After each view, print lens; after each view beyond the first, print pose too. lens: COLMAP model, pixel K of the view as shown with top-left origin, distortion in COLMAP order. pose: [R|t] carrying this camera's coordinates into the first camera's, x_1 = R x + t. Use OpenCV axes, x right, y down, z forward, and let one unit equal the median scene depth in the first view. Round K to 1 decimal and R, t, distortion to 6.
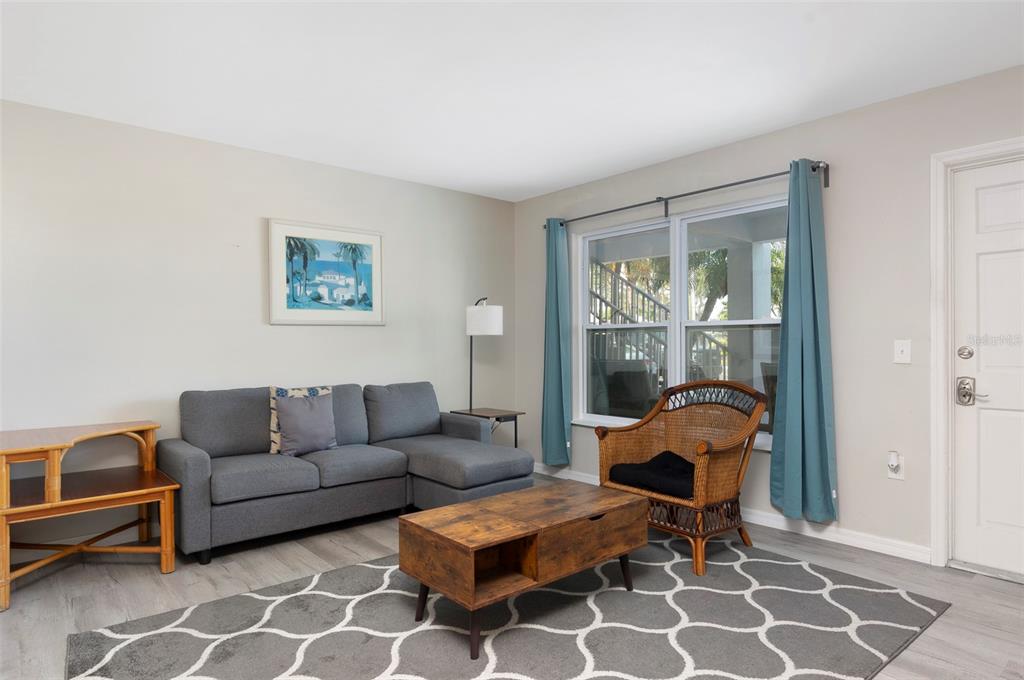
lens RADIAL K [[603.7, 0, 511.8], [0, 603.7, 342.1], [0, 0, 1]] dist [-0.007902, 0.000277]
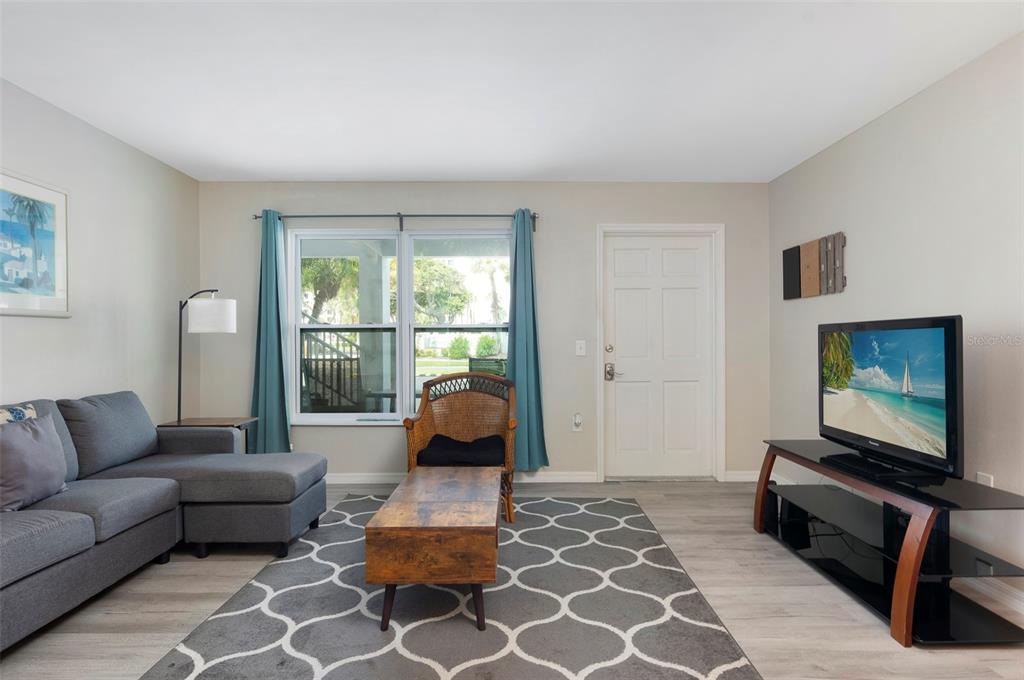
lens RADIAL K [[568.0, 0, 514.1], [0, 568.0, 339.9], [0, 0, 1]] dist [-0.004837, -0.002148]
pose [[0.634202, 0.005485, 0.773148, -0.496433], [-0.002388, 0.999984, -0.005136, 0.002426], [-0.773164, 0.001411, 0.634205, 0.181720]]
